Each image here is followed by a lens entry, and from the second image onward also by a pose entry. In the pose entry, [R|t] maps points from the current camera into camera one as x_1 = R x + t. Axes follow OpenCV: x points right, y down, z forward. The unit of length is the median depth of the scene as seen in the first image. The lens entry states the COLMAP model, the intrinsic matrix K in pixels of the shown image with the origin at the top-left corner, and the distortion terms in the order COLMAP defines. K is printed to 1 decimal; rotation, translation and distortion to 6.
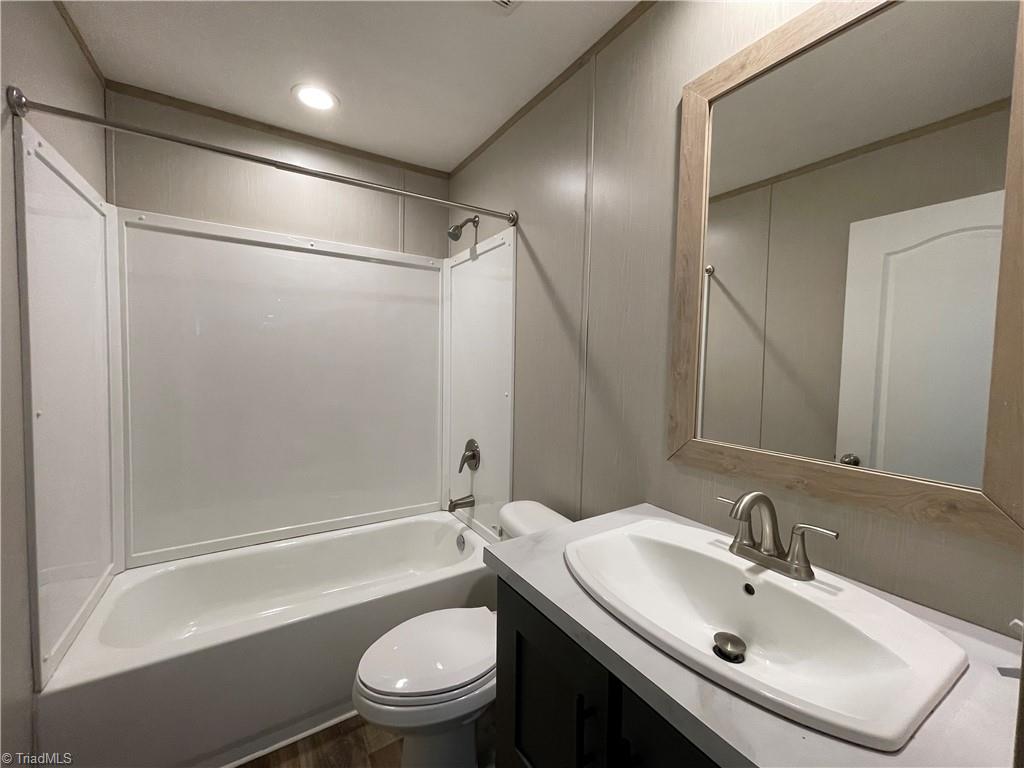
lens RADIAL K [[416.4, 0, 511.2], [0, 416.4, 381.7], [0, 0, 1]] dist [-0.002153, 0.004704]
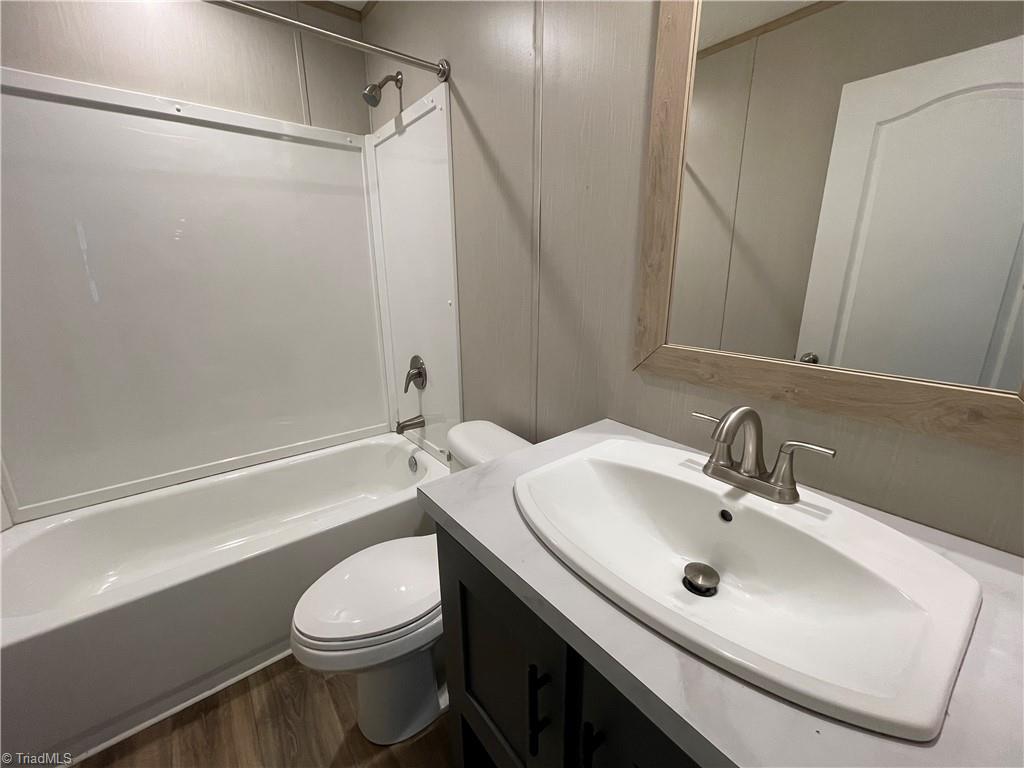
lens RADIAL K [[416.4, 0, 511.2], [0, 416.4, 381.0], [0, 0, 1]] dist [-0.002153, 0.004704]
pose [[0.994356, -0.052231, 0.092345, 0.043362], [0.031780, 0.977089, 0.210445, 0.019536], [-0.101221, -0.206322, 0.973235, 0.179577]]
